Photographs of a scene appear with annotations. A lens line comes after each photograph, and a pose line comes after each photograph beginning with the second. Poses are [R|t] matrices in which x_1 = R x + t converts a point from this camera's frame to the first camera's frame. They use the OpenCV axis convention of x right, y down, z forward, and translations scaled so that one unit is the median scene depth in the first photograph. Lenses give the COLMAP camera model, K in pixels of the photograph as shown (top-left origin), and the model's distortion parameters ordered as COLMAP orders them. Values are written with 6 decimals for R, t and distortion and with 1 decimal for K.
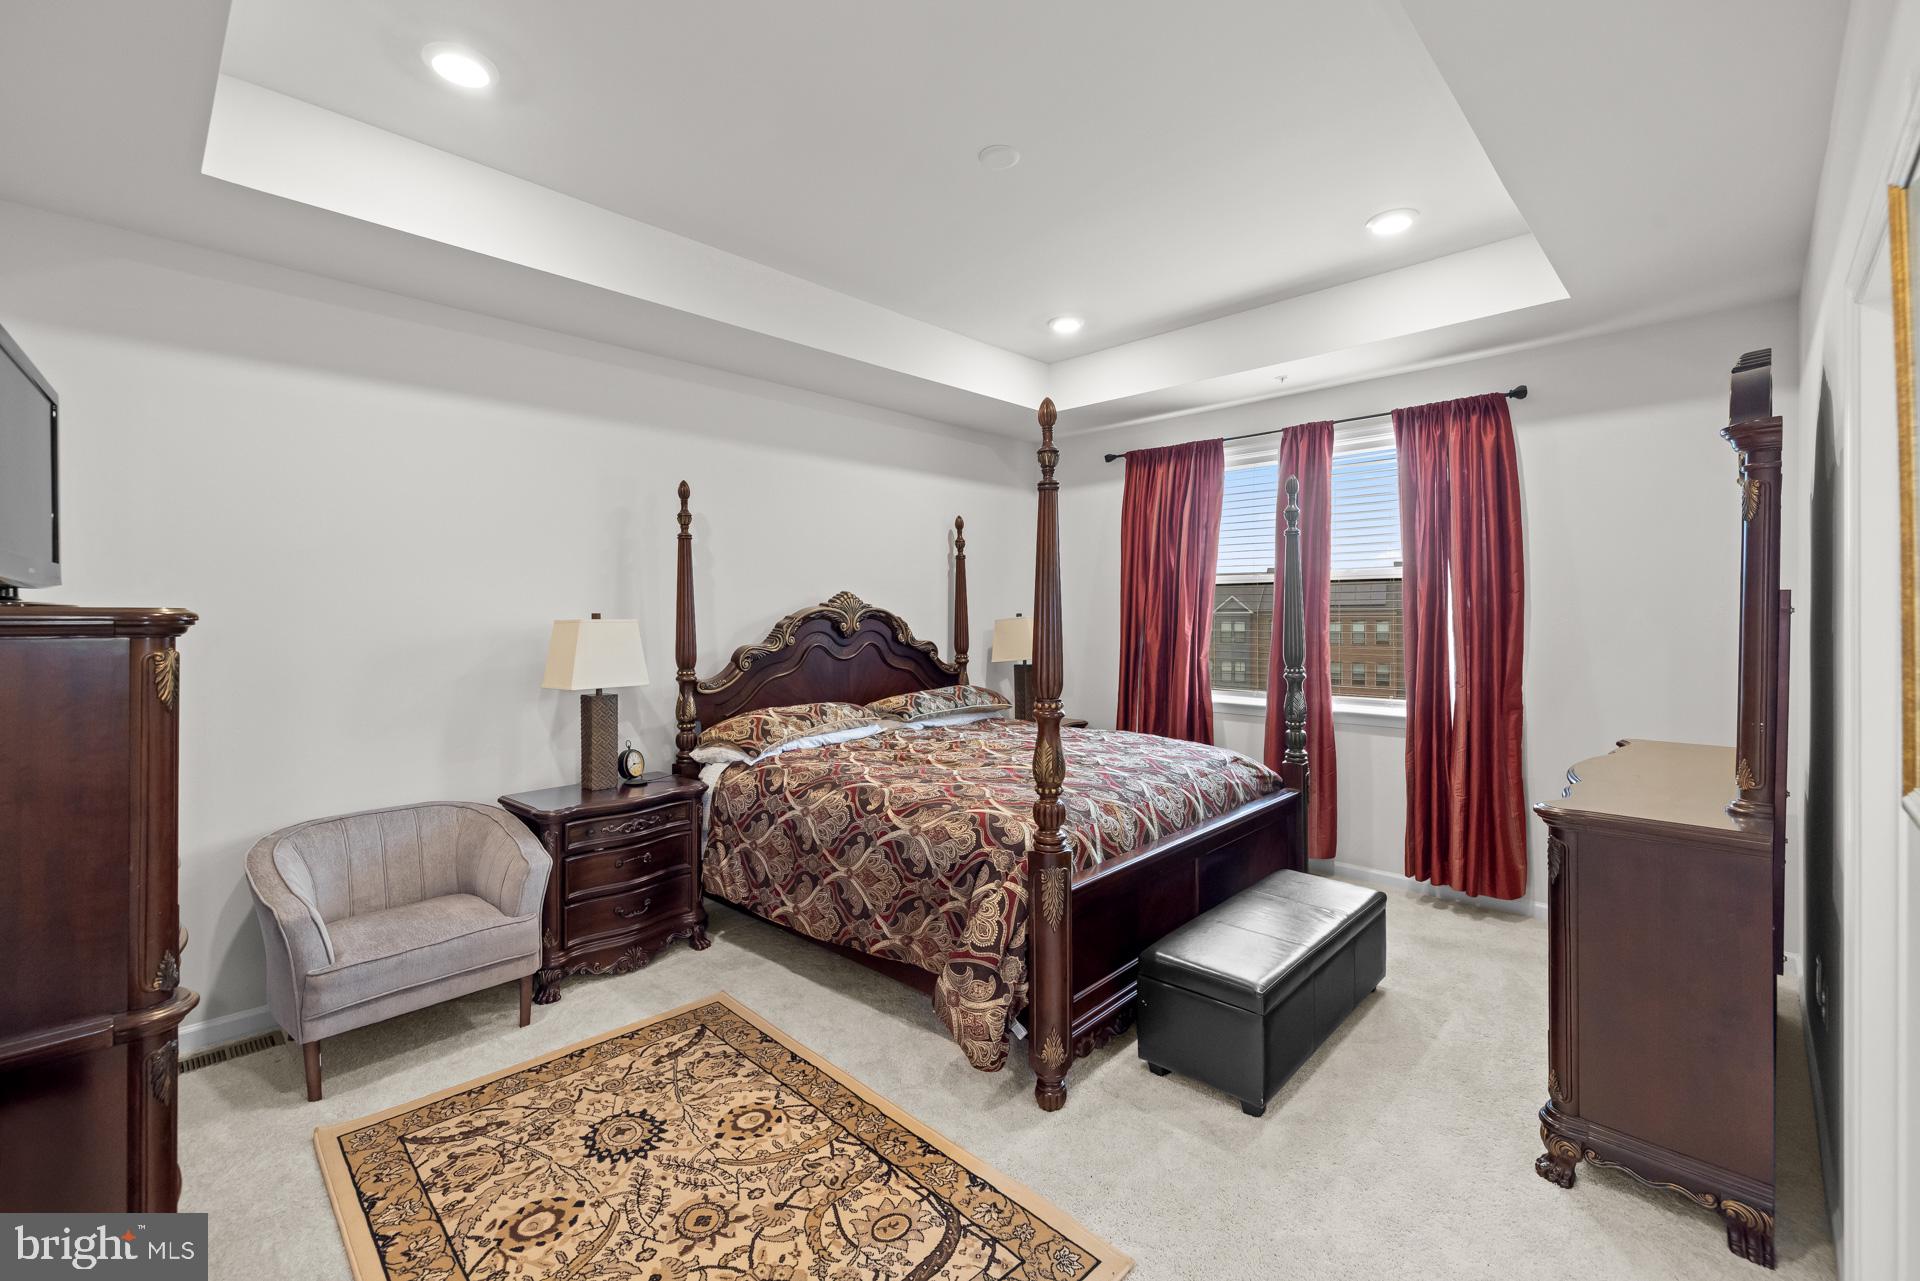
lens RADIAL K [[811.3, 0, 947.0], [0, 811.3, 603.7], [0, 0, 1]] dist [-0.001330, -0.000114]
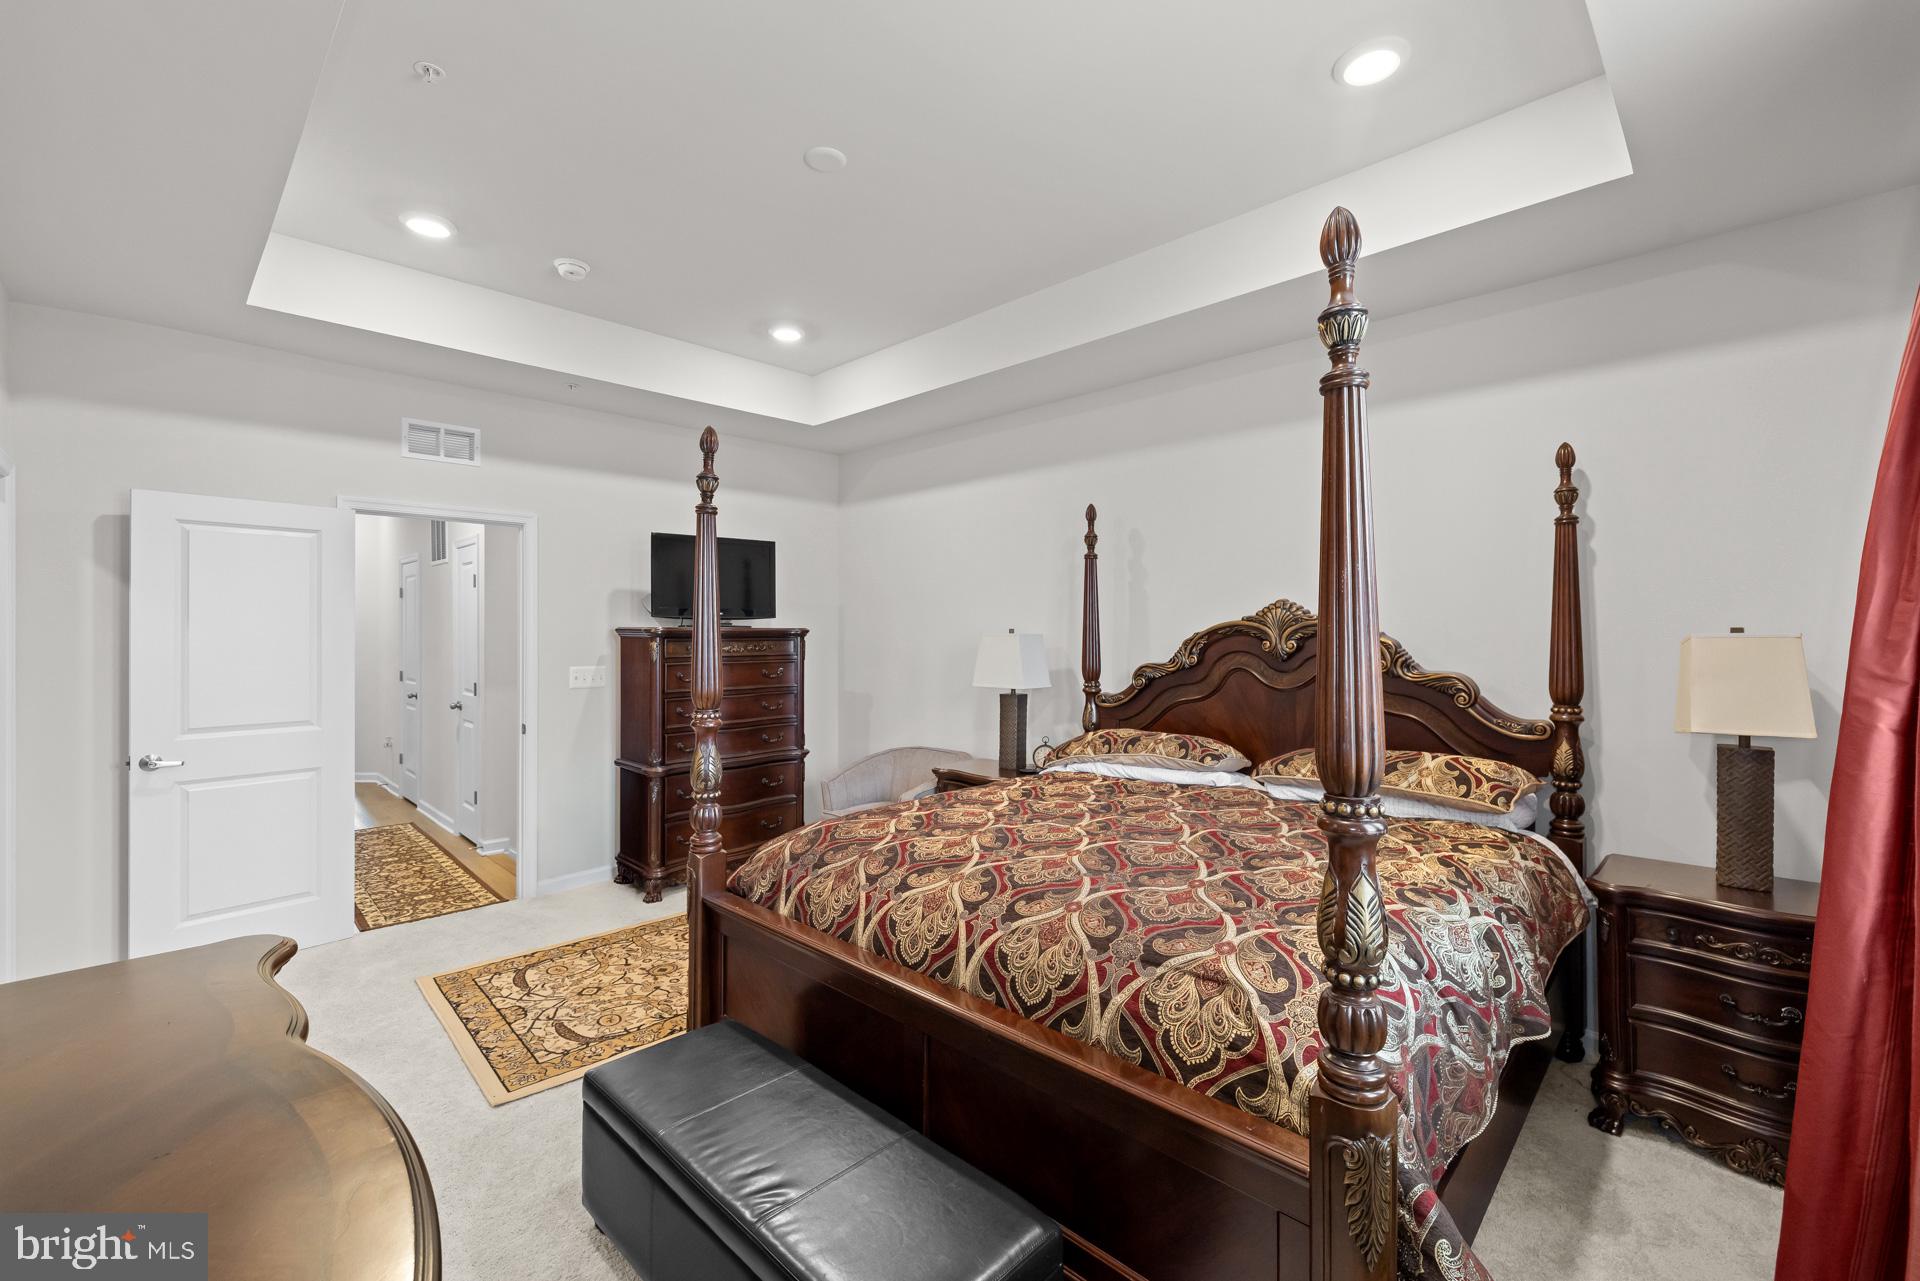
lens RADIAL K [[812.2, 0, 954.1], [0, 812.2, 622.9], [0, 0, 1]] dist [0.021157, -0.000024]
pose [[-0.006853, -0.002006, -0.999975, 0.744024], [0.014153, 0.999898, -0.002103, 0.004107], [0.999876, -0.014167, -0.006824, 0.826350]]
